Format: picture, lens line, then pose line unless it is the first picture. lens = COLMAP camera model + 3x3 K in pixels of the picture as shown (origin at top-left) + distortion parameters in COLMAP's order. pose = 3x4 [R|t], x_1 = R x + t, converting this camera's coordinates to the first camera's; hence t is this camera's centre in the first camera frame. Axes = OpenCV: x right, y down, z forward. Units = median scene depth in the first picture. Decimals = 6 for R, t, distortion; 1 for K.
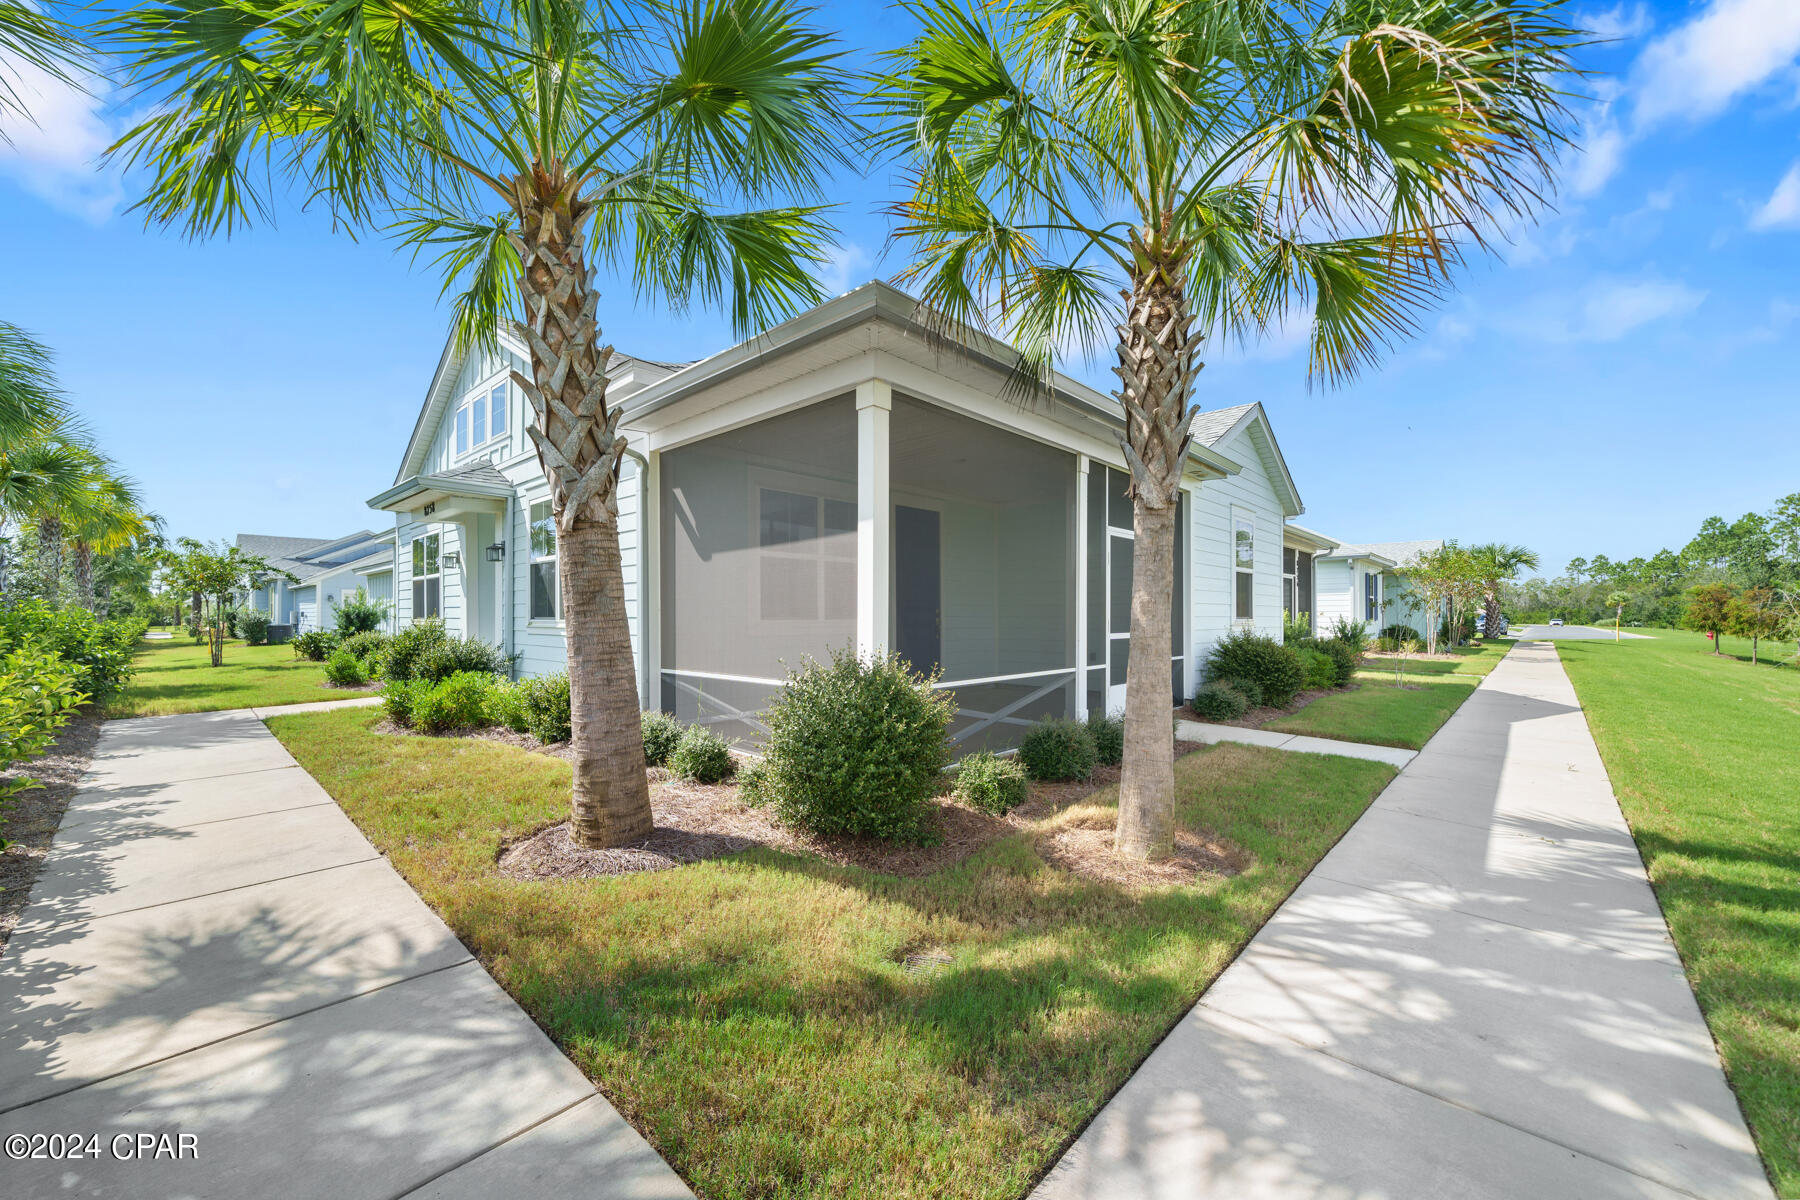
lens RADIAL K [[700.1, 0, 889.1], [0, 700.1, 612.0], [0, 0, 1]] dist [0.000401, -0.000551]
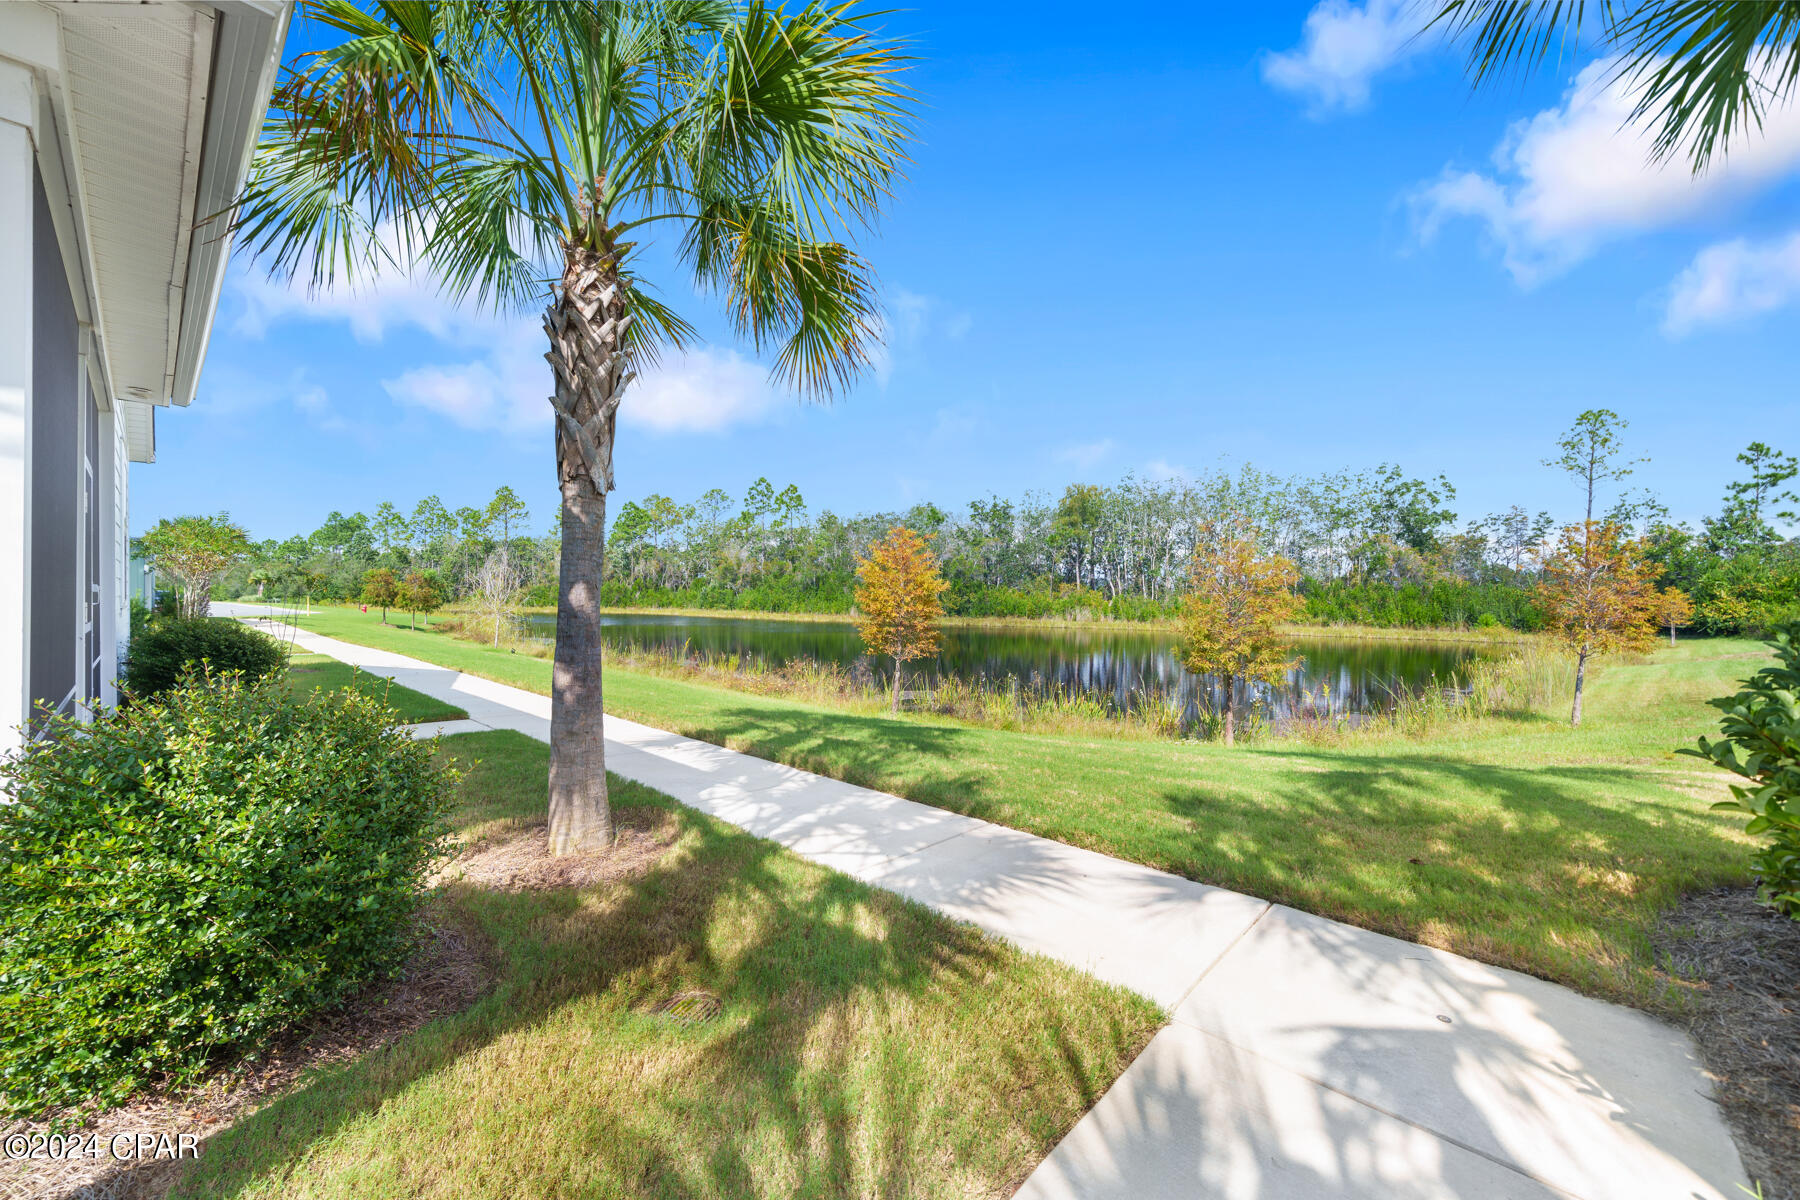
lens RADIAL K [[700.1, 0, 889.3], [0, 700.1, 610.6], [0, 0, 1]] dist [0.000401, -0.000551]
pose [[0.007298, -0.020407, 0.999765, -0.669266], [-0.011853, 0.999720, 0.020493, -0.007878], [-0.999903, -0.012000, 0.007054, 0.640904]]
